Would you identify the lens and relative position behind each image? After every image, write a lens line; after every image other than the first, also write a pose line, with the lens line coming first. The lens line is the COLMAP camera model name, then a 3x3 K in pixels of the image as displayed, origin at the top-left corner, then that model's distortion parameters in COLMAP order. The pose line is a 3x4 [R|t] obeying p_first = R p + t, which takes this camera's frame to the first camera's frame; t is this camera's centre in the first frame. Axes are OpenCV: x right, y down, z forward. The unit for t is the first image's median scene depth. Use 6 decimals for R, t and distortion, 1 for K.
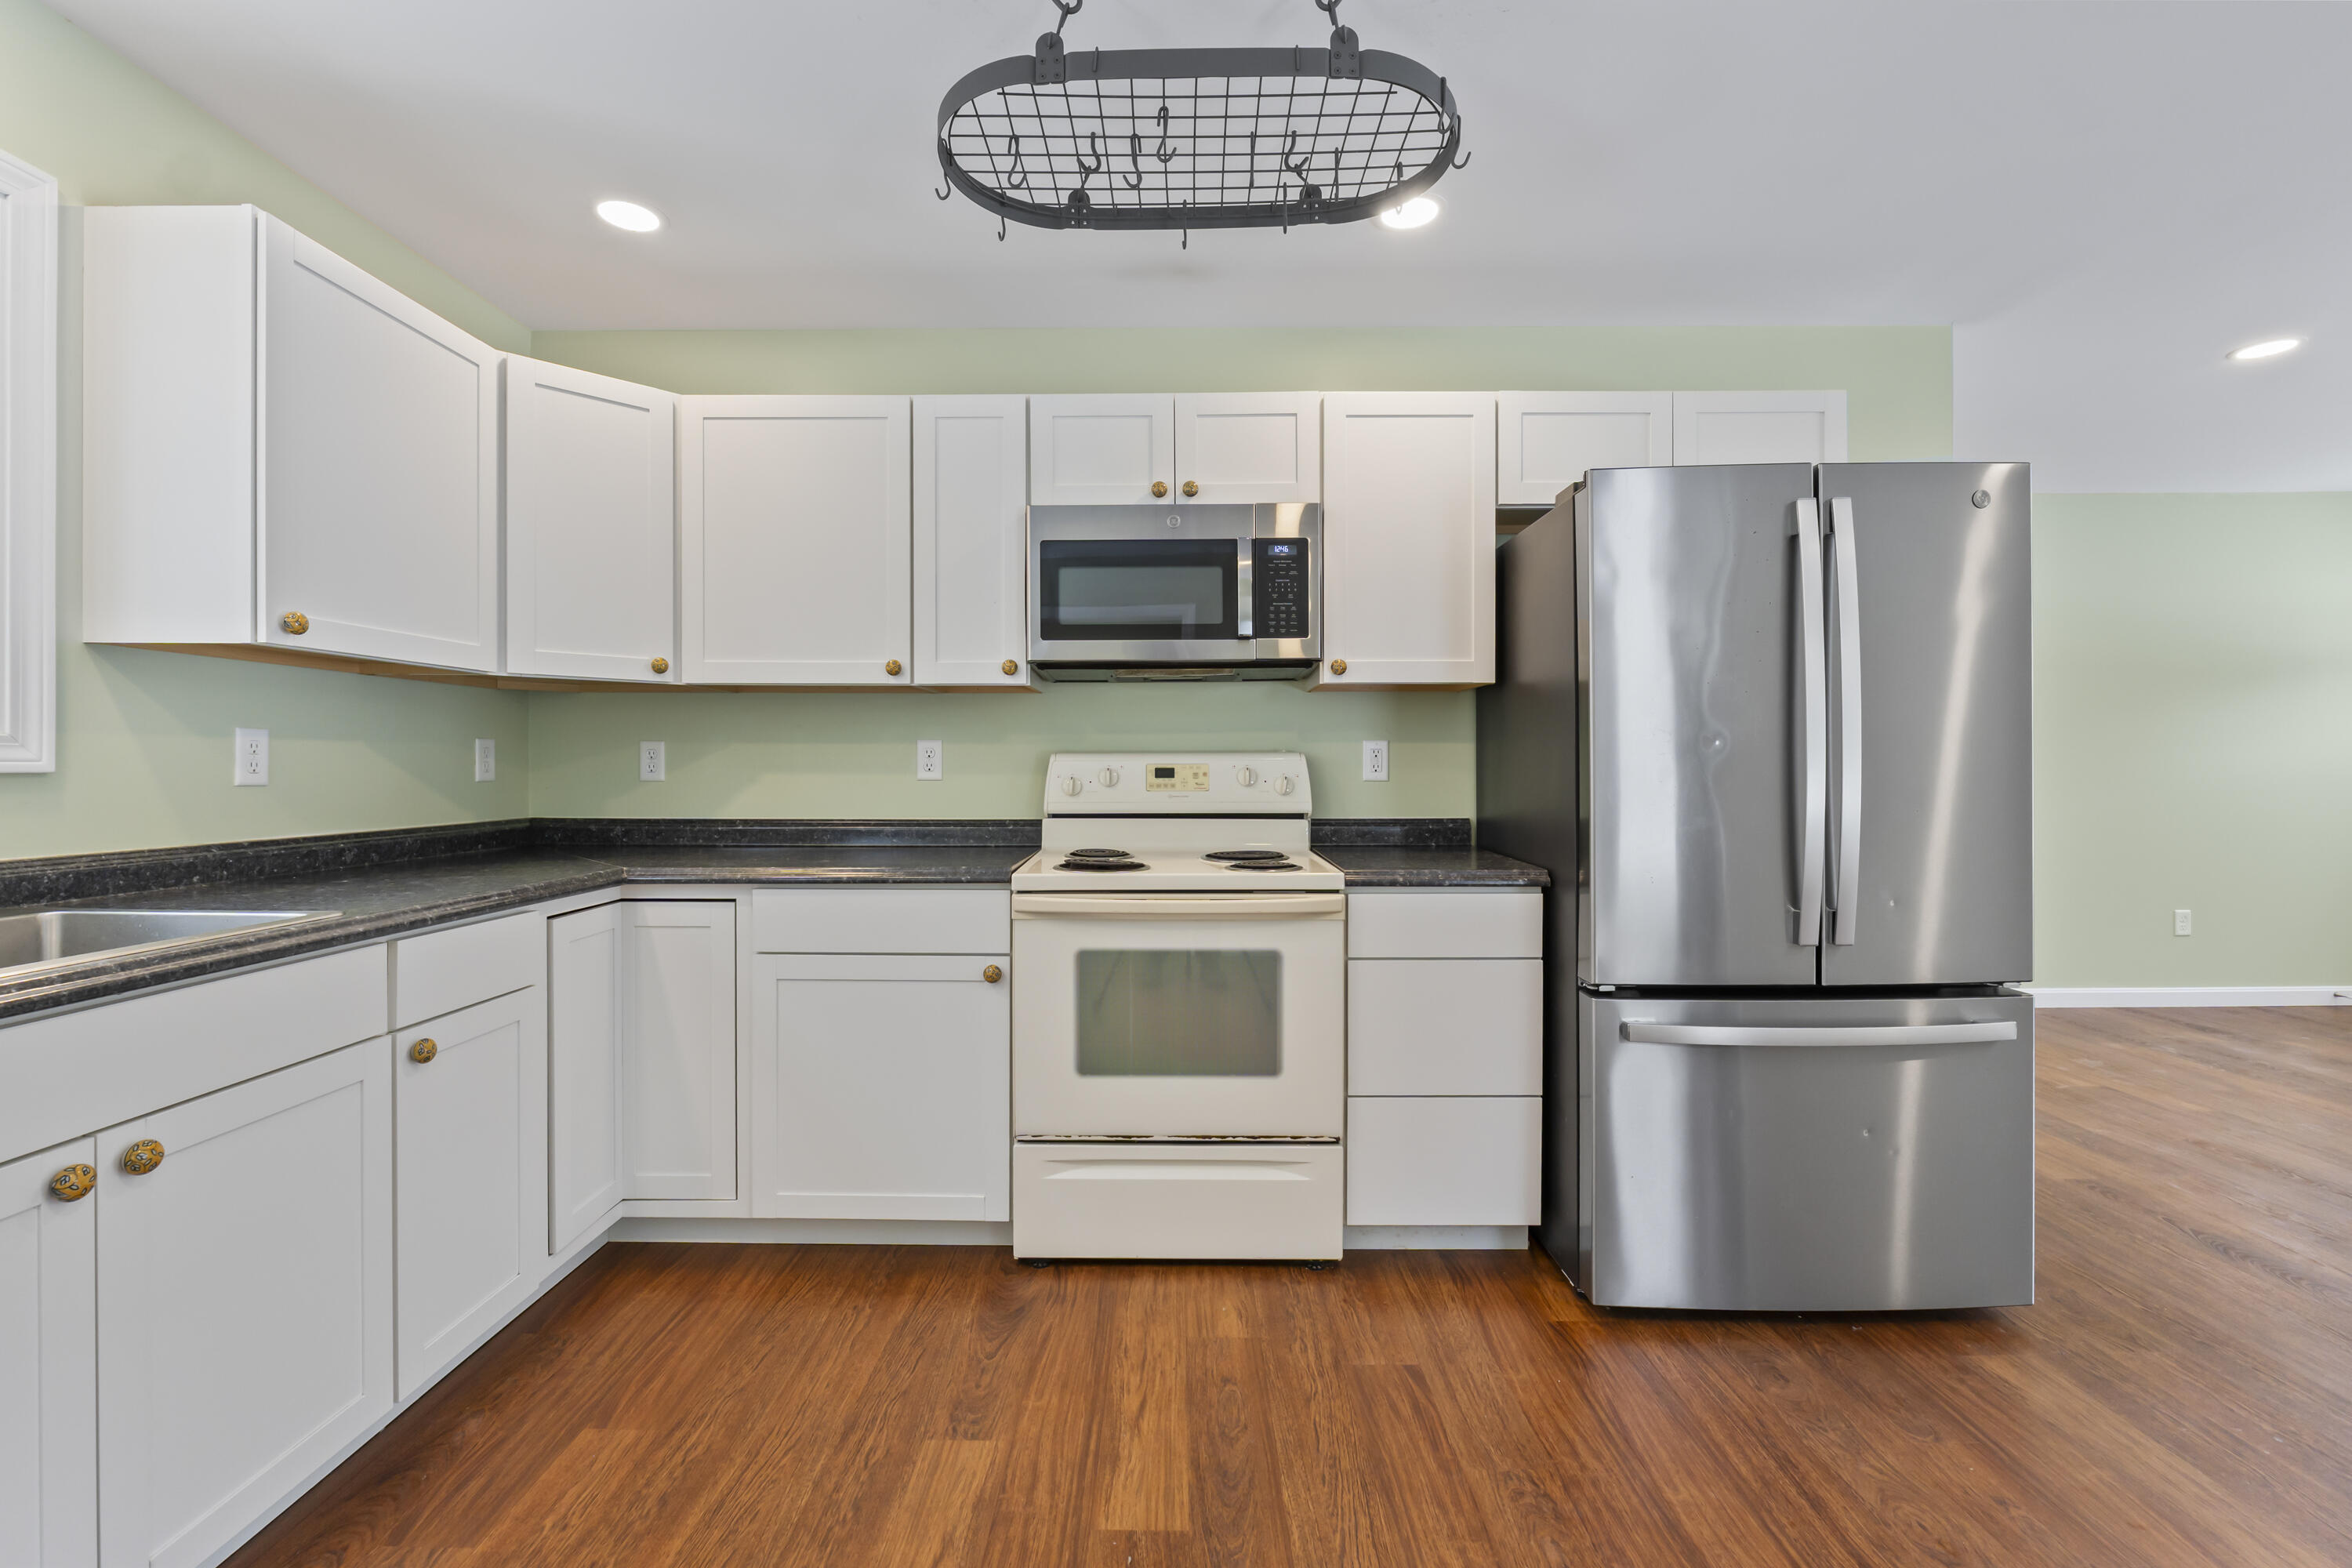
lens RADIAL K [[1005.7, 0, 1167.0], [0, 1005.7, 772.1], [0, 0, 1]] dist [-0.007903, -0.000955]
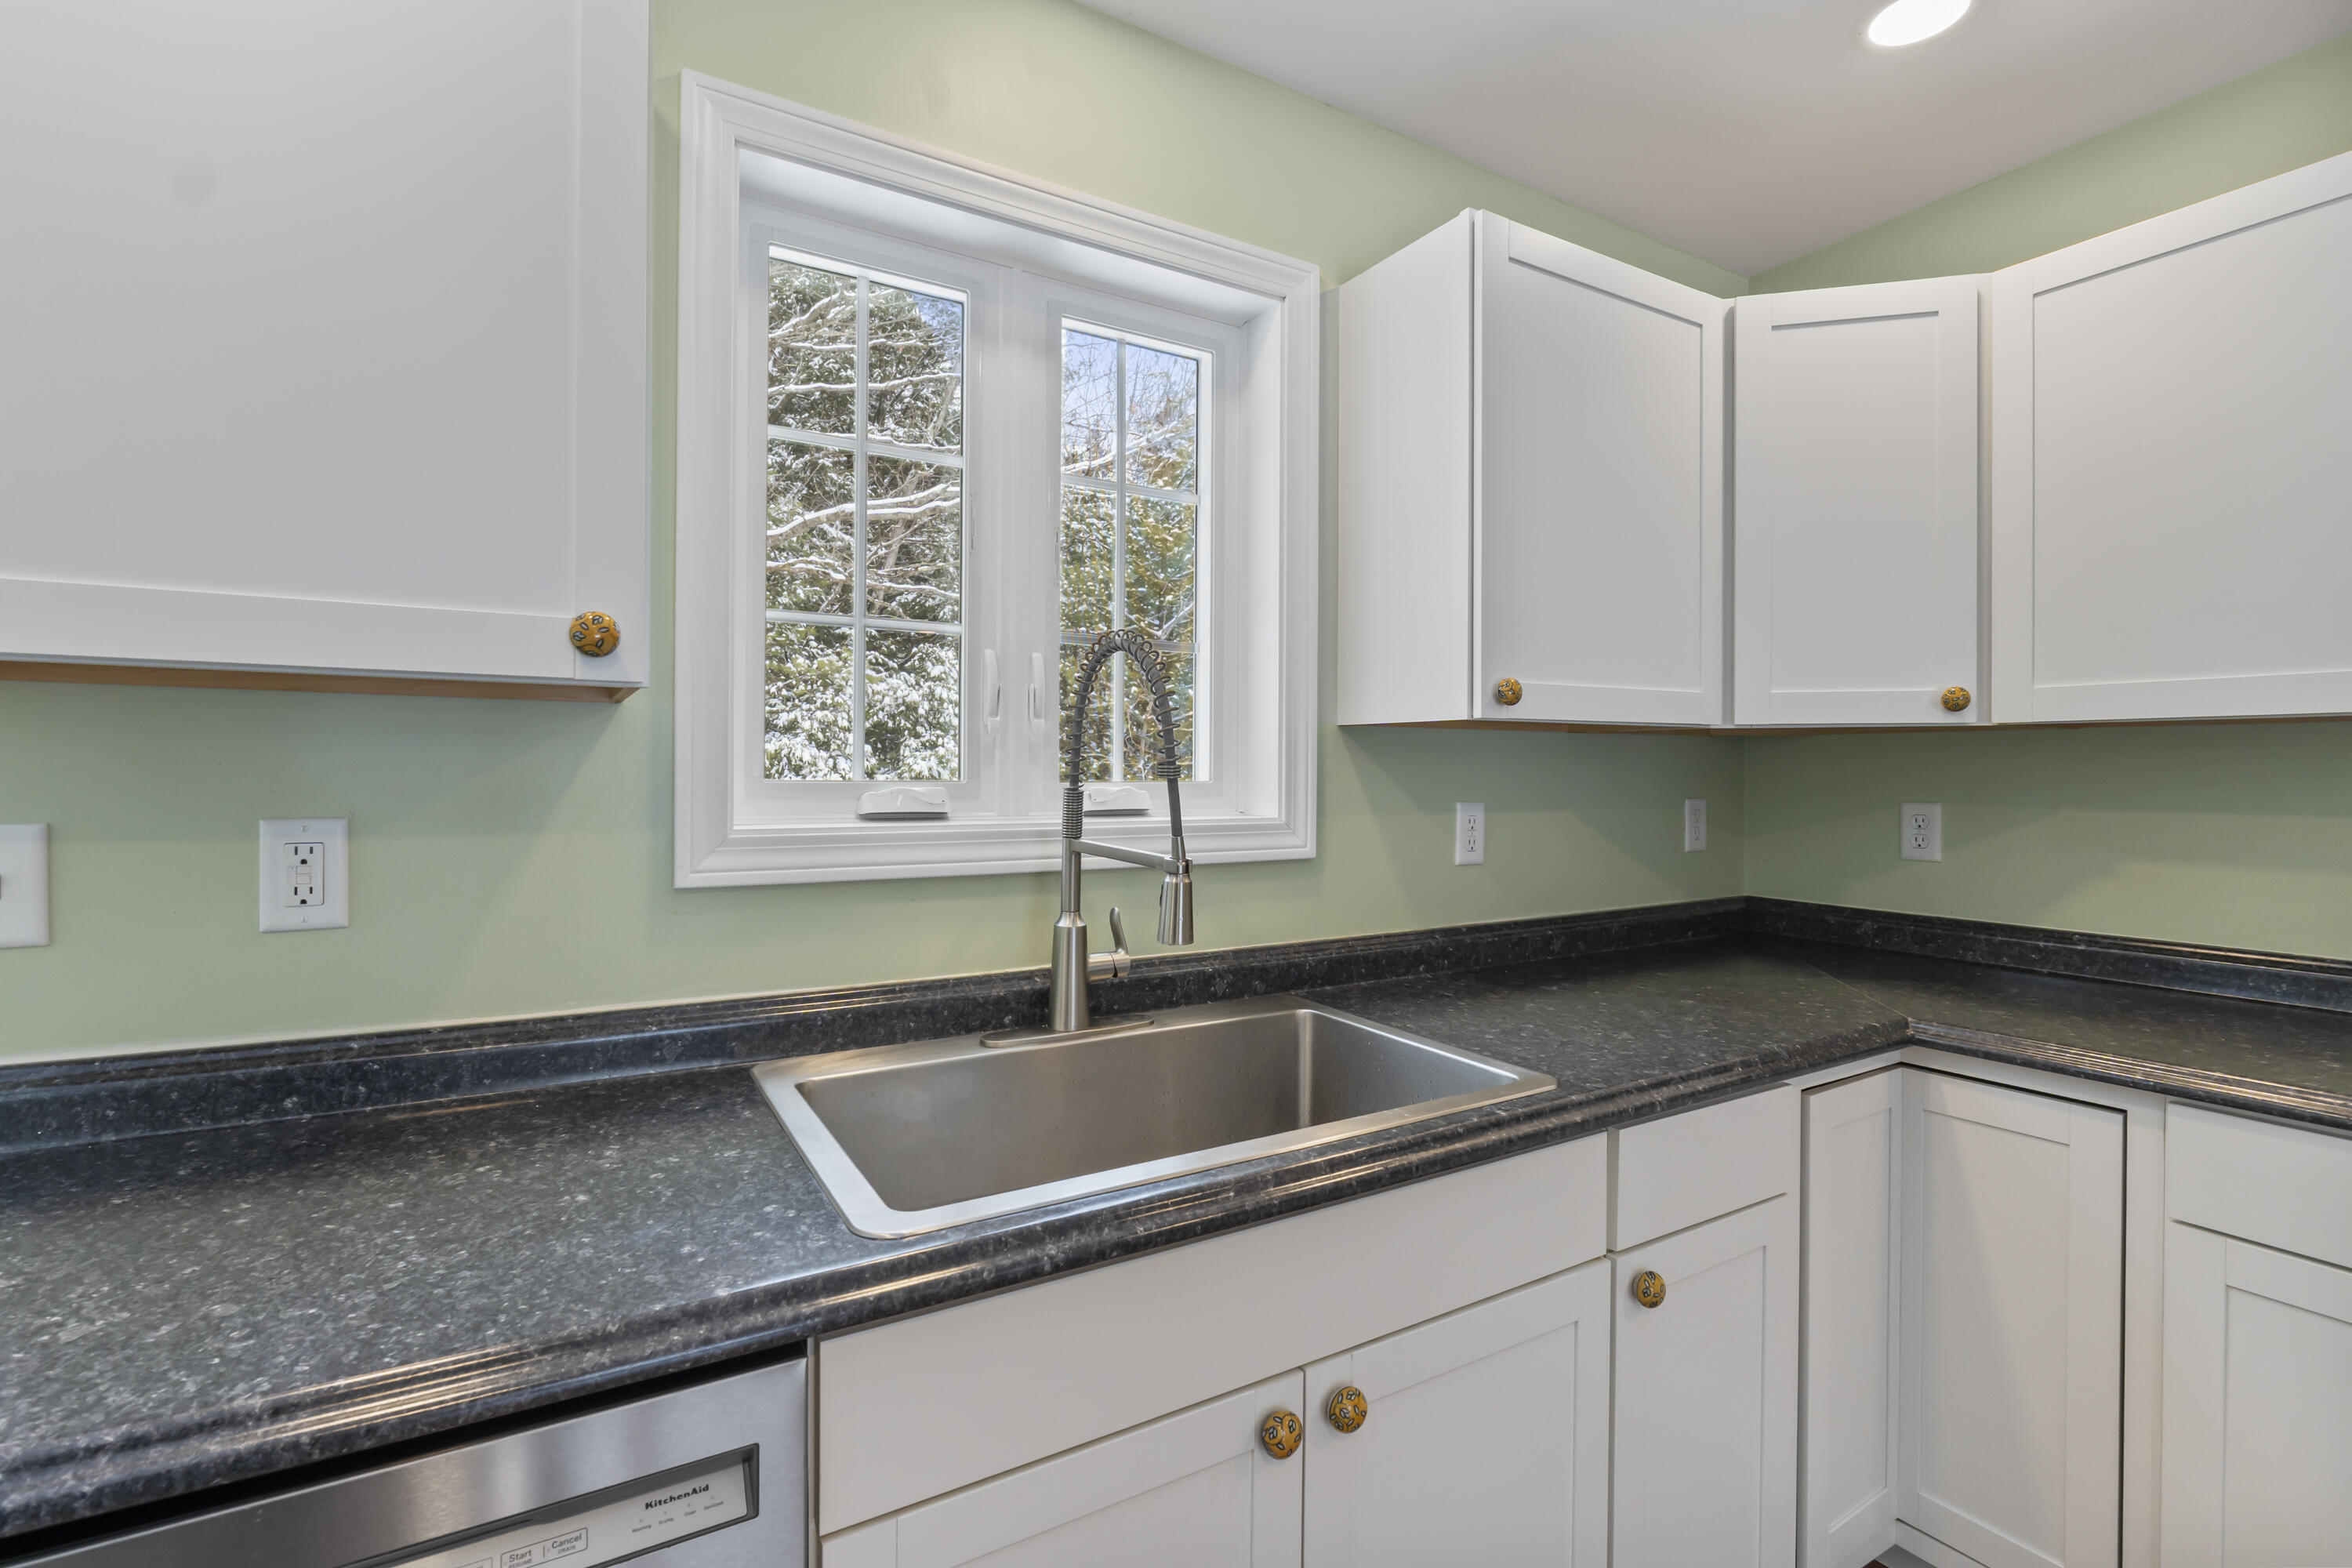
lens RADIAL K [[1053.4, 0, 1179.0], [0, 1053.4, 780.1], [0, 0, 1]] dist [-0.004788, -0.000274]
pose [[0.522792, 0.007970, -0.852423, -0.209348], [-0.004744, 0.999968, 0.006440, -0.062018], [0.852447, 0.000677, 0.522813, 0.239823]]
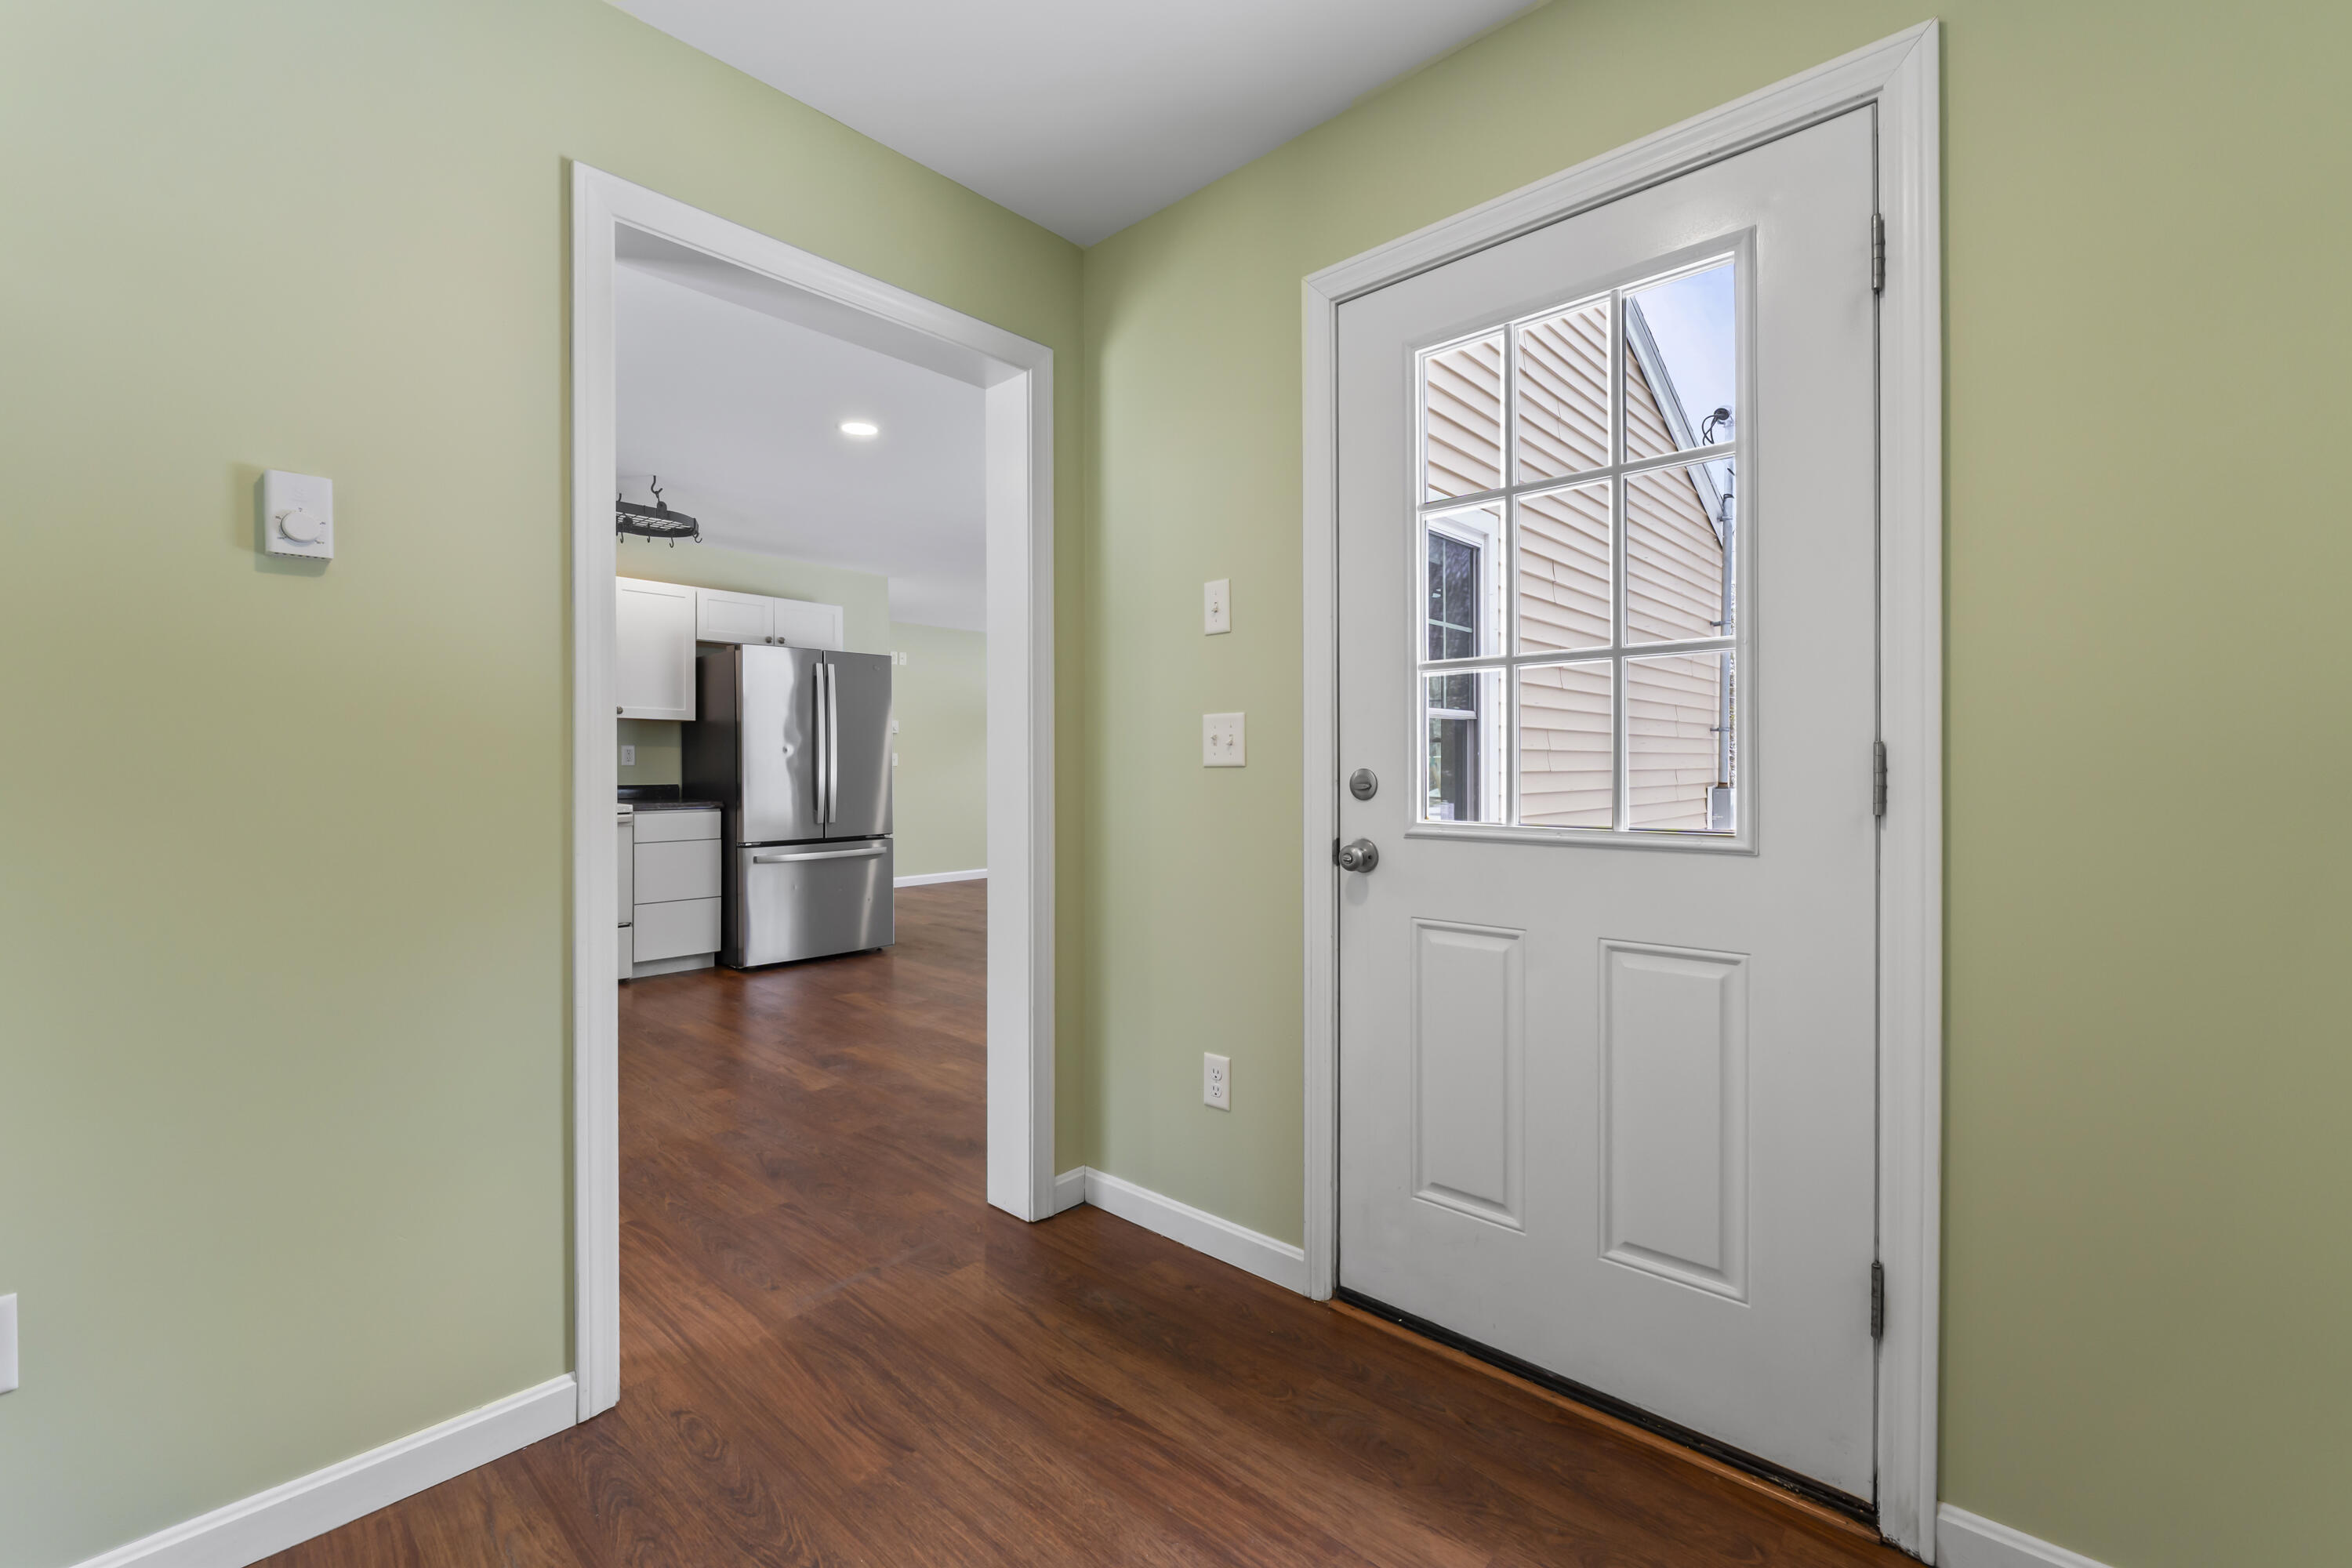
lens RADIAL K [[1005.7, 0, 1190.2], [0, 1005.7, 775.8], [0, 0, 1]] dist [-0.007903, -0.000955]
pose [[0.658999, -0.004639, 0.752130, -0.692901], [-0.000572, 0.999978, 0.006669, 0.019549], [-0.752144, -0.004825, 0.658982, -1.428428]]
